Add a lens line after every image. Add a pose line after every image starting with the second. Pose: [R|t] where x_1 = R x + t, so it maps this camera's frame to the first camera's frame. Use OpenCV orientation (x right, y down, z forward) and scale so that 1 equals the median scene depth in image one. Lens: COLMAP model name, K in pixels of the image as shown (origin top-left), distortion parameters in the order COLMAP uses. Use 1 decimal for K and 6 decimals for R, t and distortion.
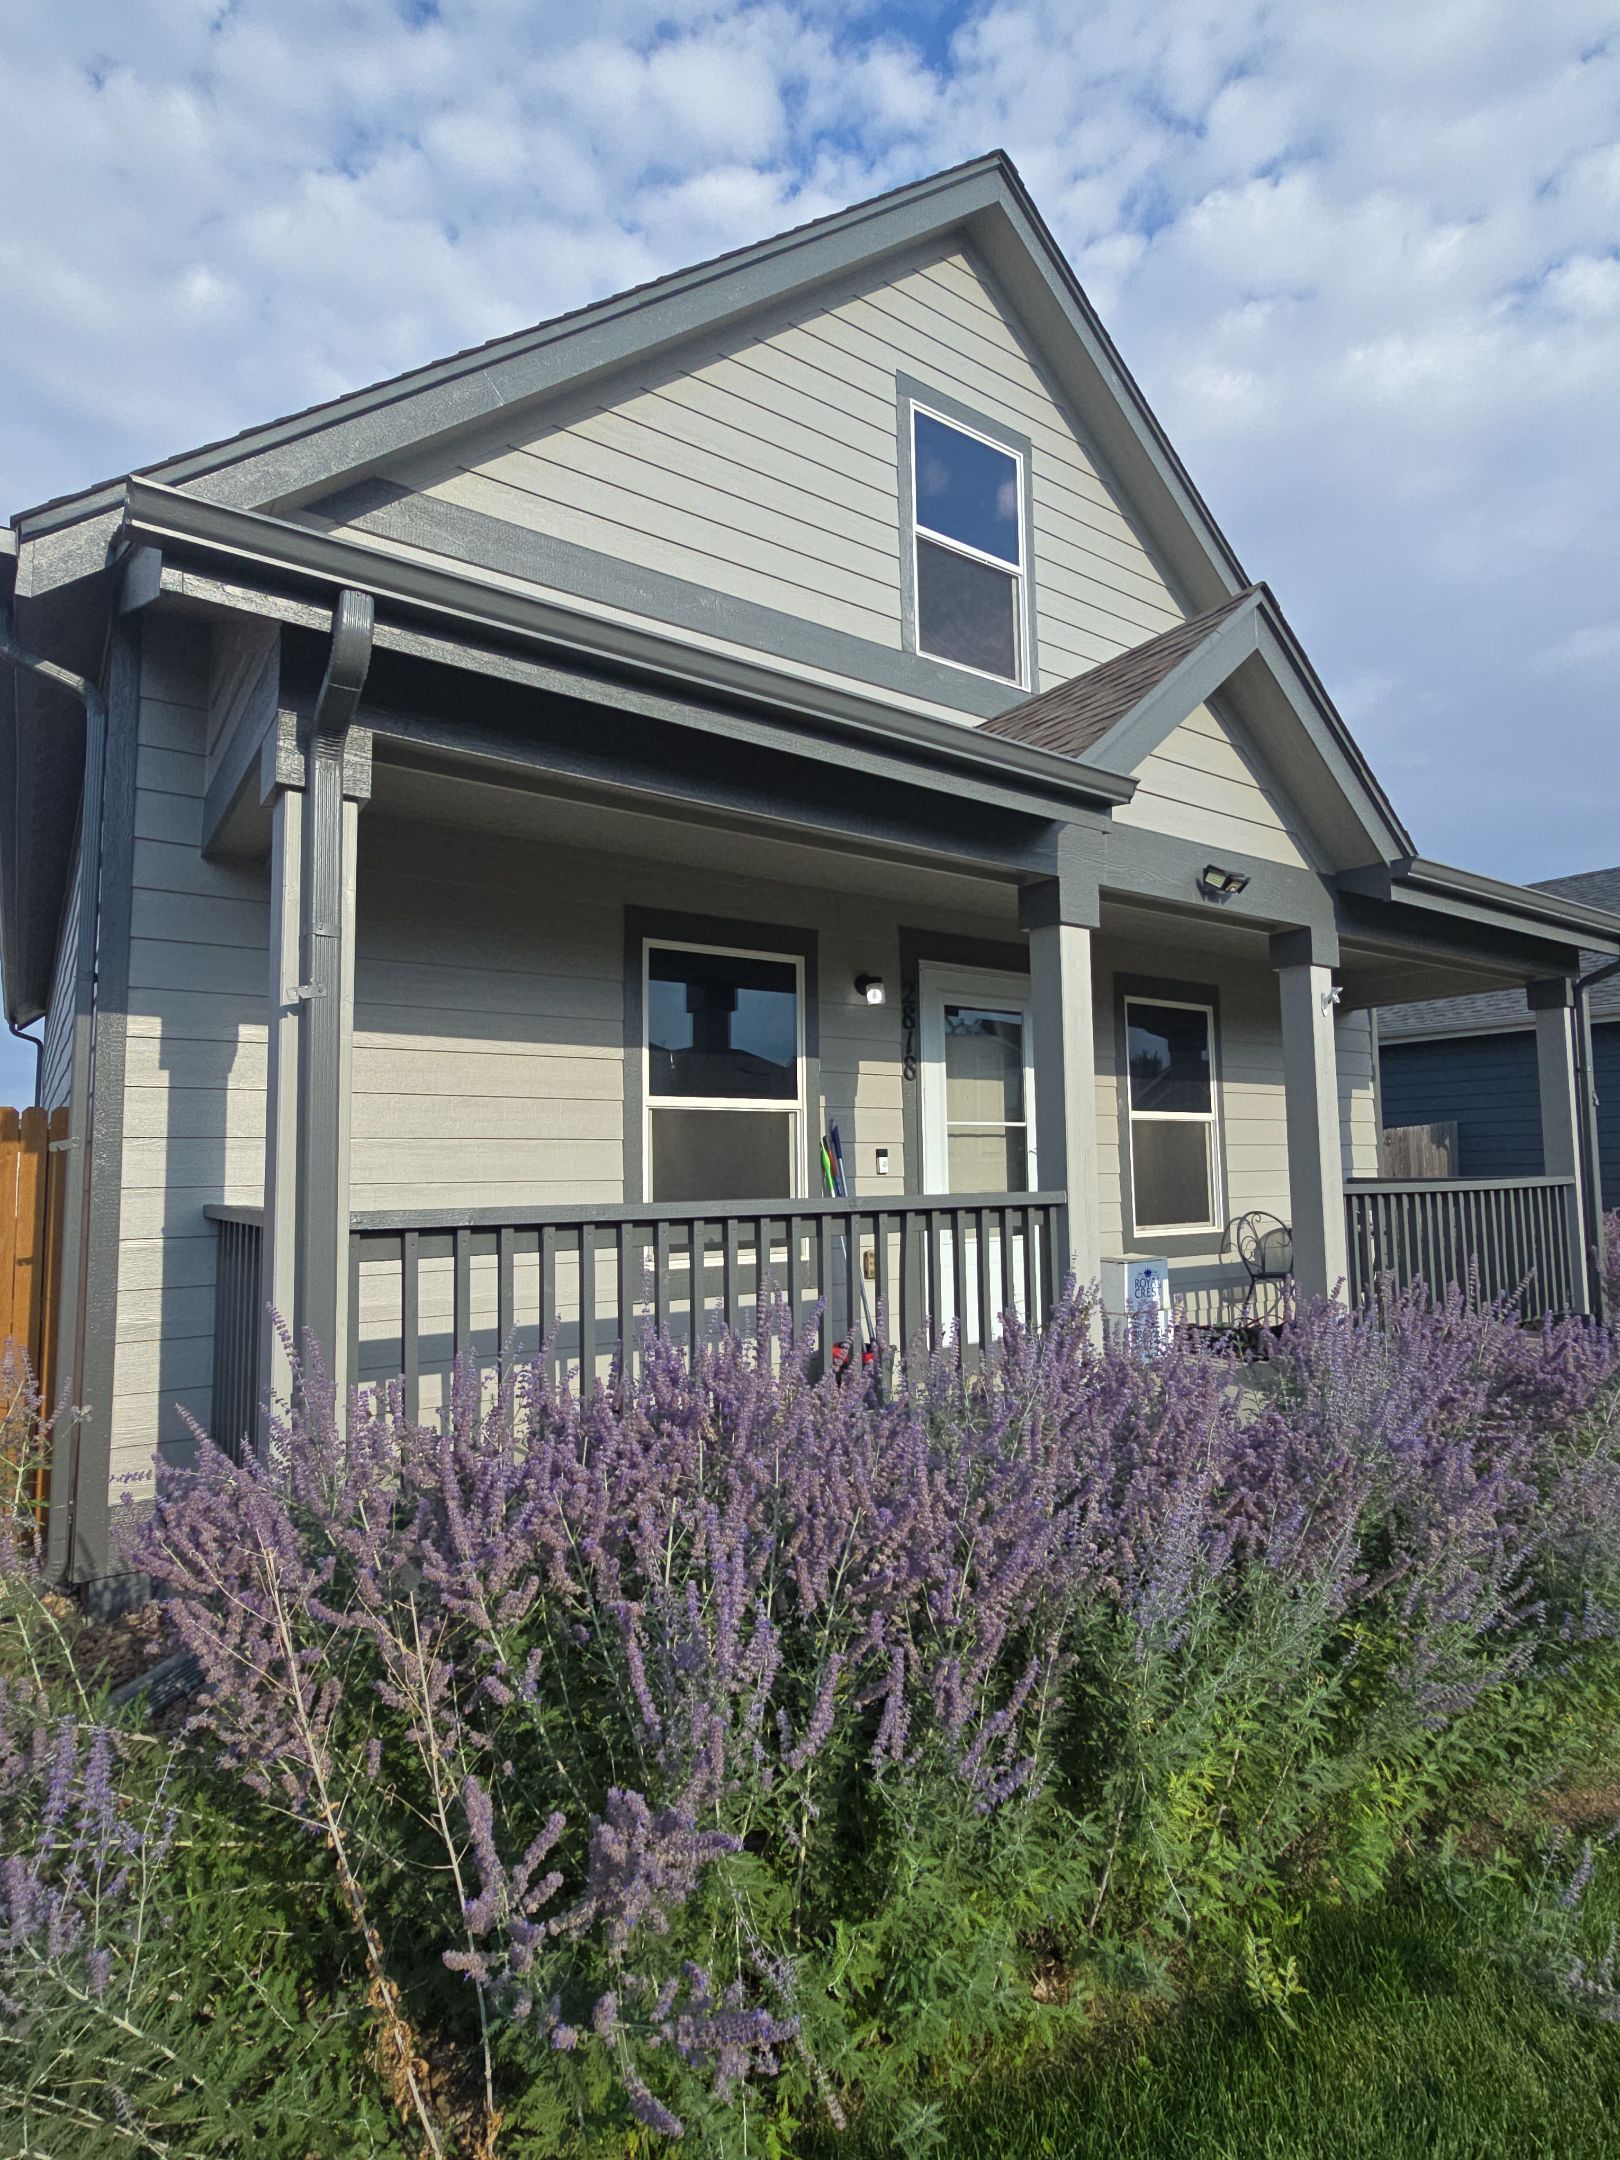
lens RADIAL K [[1118.5, 0, 802.8], [0, 1118.5, 1066.0], [0, 0, 1]] dist [0.000455, 0.003378]
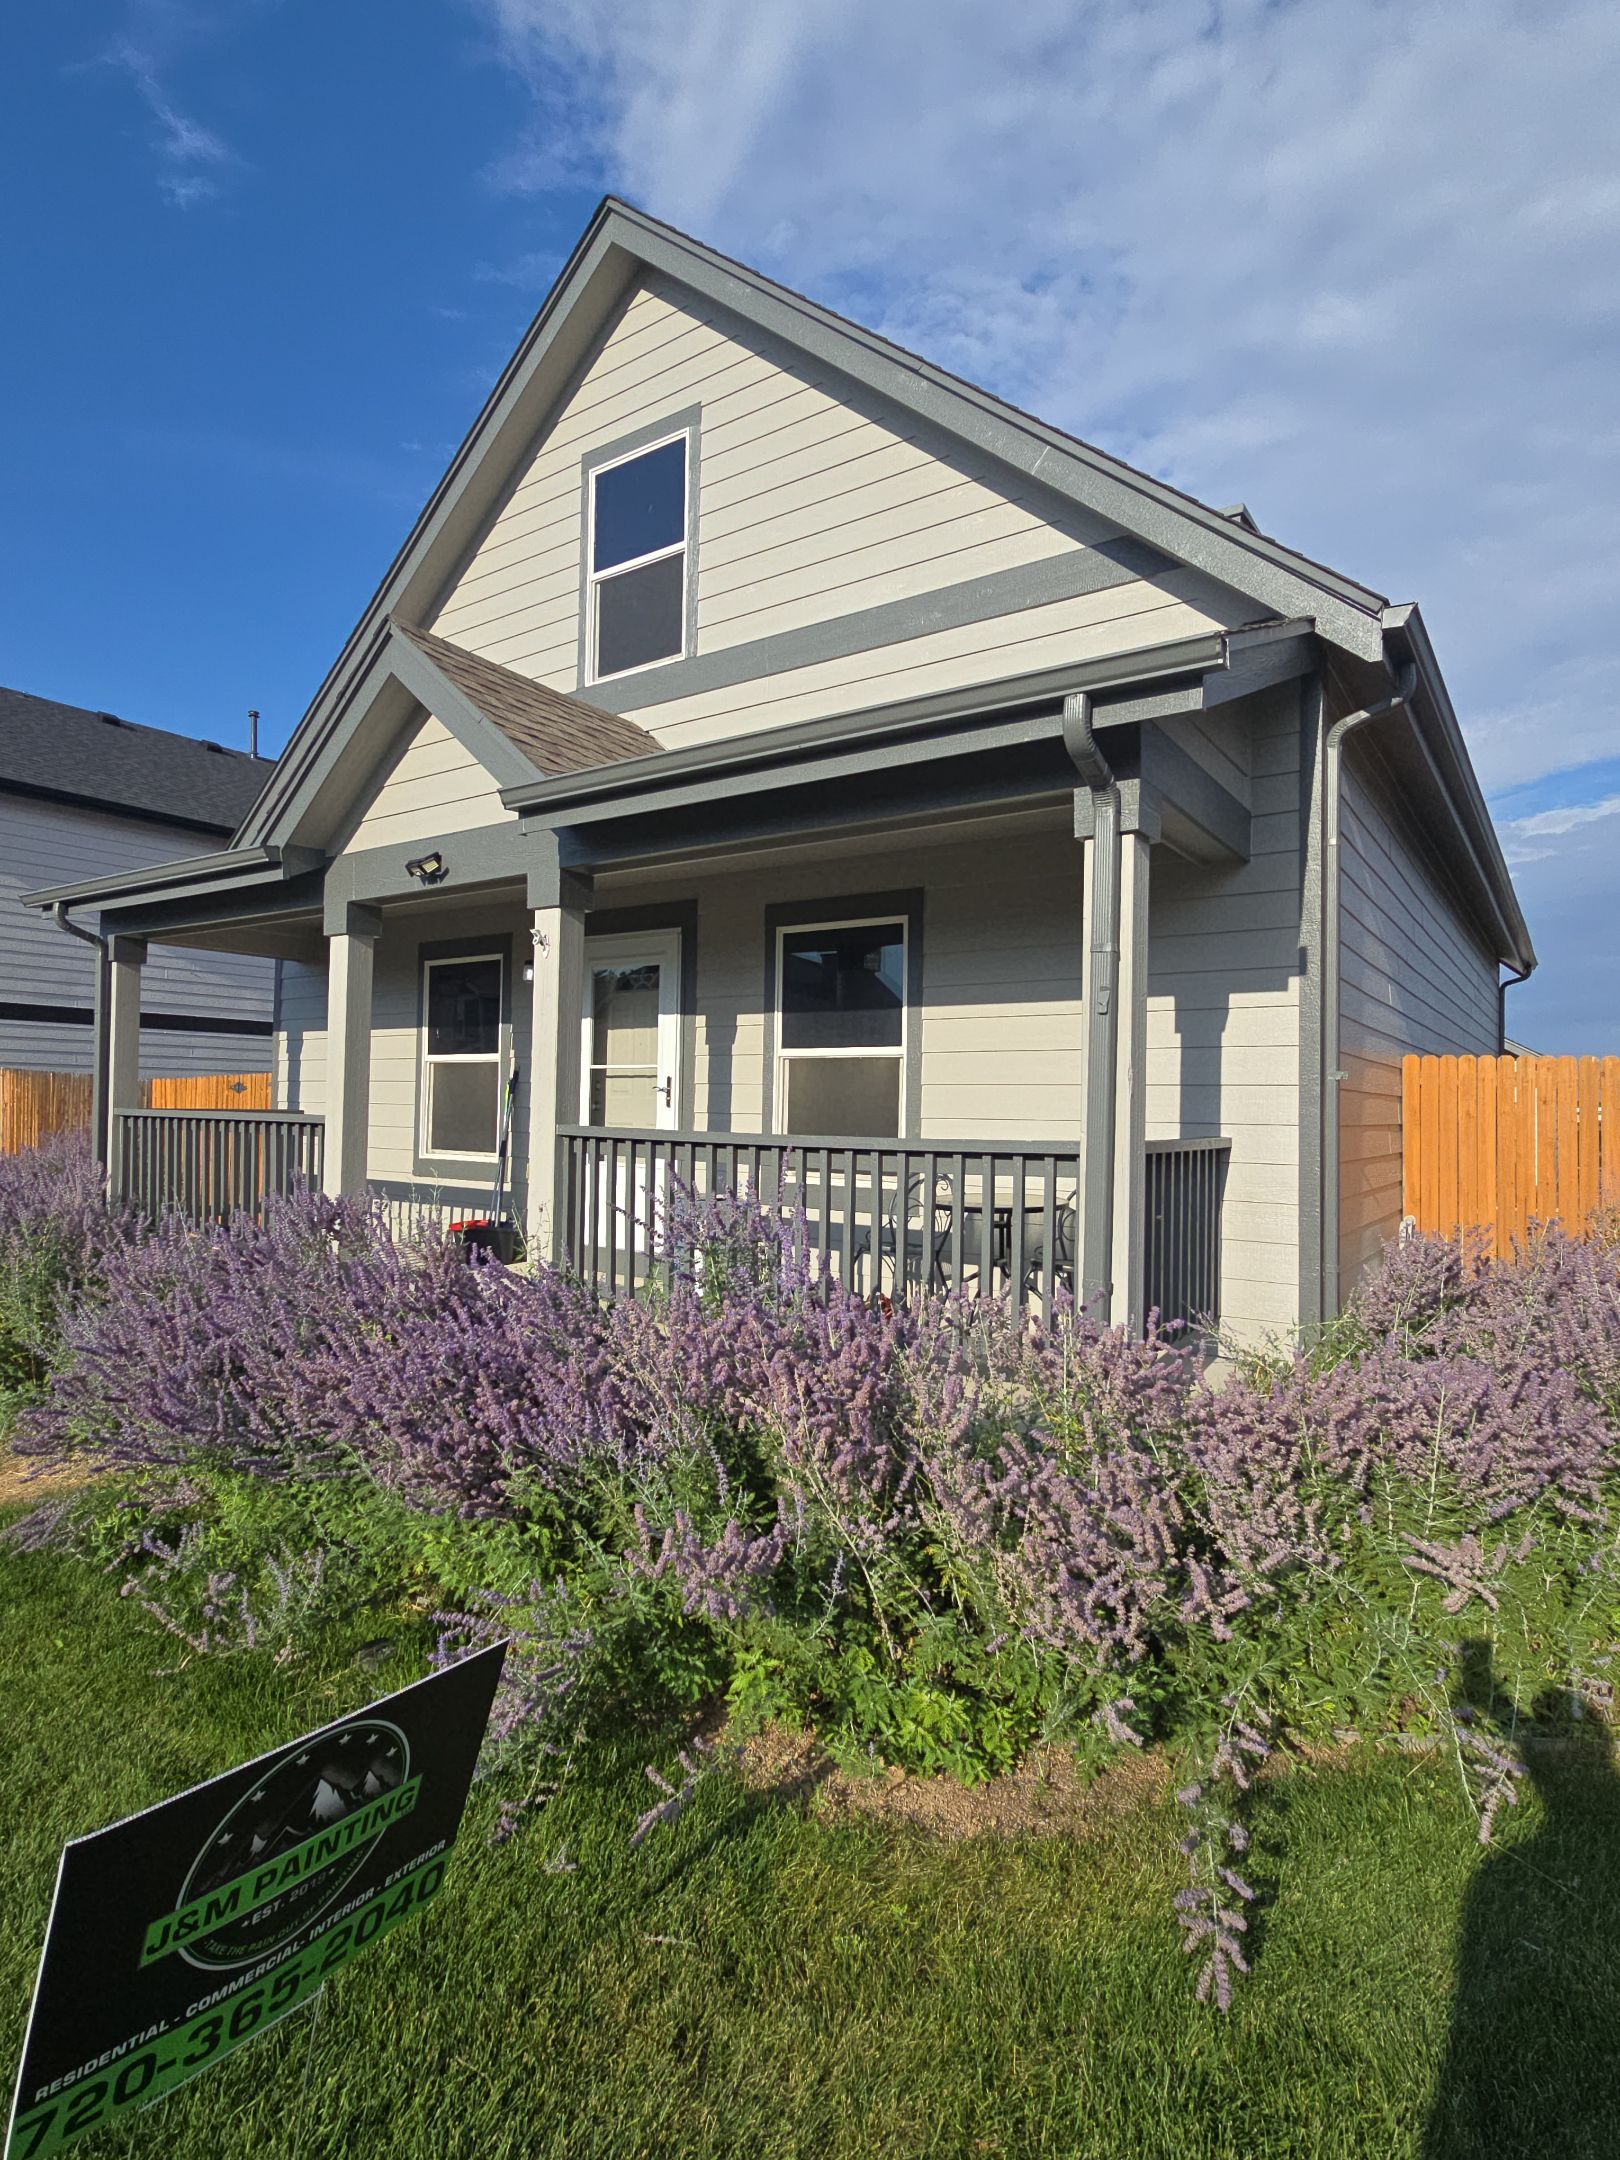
lens RADIAL K [[1132.8, 0, 810.0], [0, 1132.8, 1080.0], [0, 0, 1]] dist [0.002040, 0.002722]
pose [[0.353256, -0.011325, -0.935458, 1.235542], [0.065605, 0.997765, 0.012695, 0.056986], [0.933223, -0.065856, 0.353210, 0.698268]]
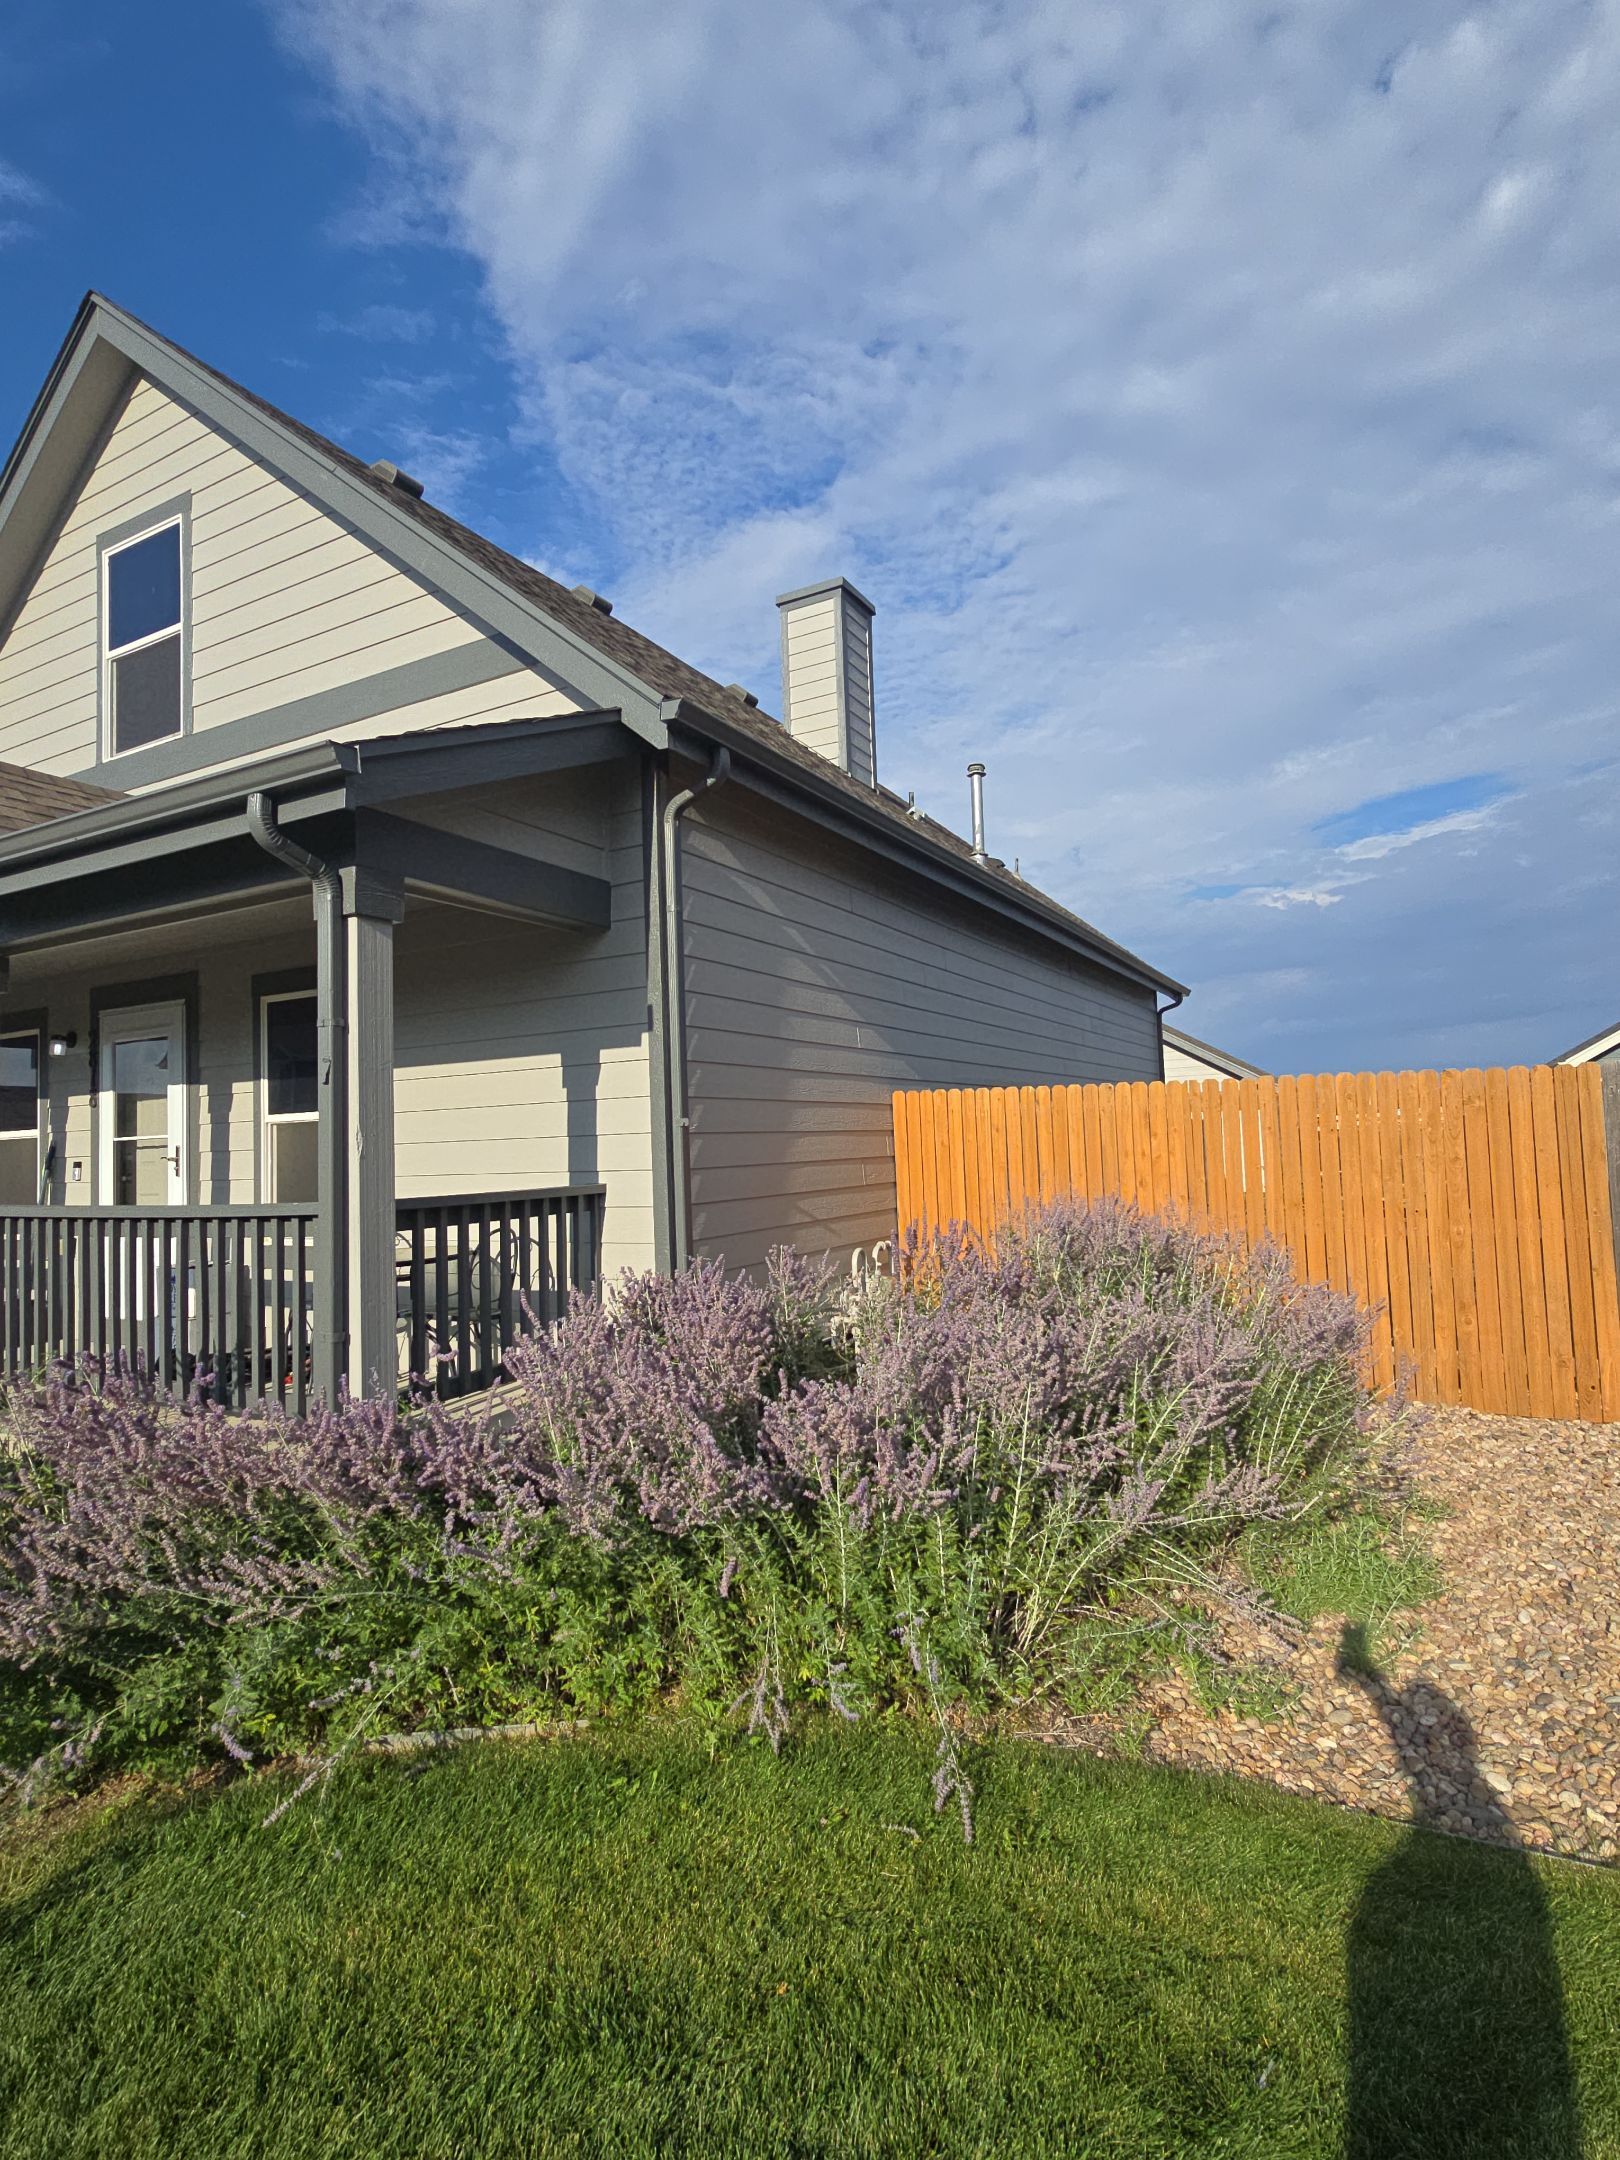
lens RADIAL K [[1128.7, 0, 810.0], [0, 1128.7, 1080.0], [0, 0, 1]] dist [-0.000215, 0.001056]
pose [[0.455447, -0.060661, -0.888194, 1.419412], [0.113083, 0.993536, -0.009869, 0.074286], [0.883052, -0.095945, 0.459363, 0.994481]]
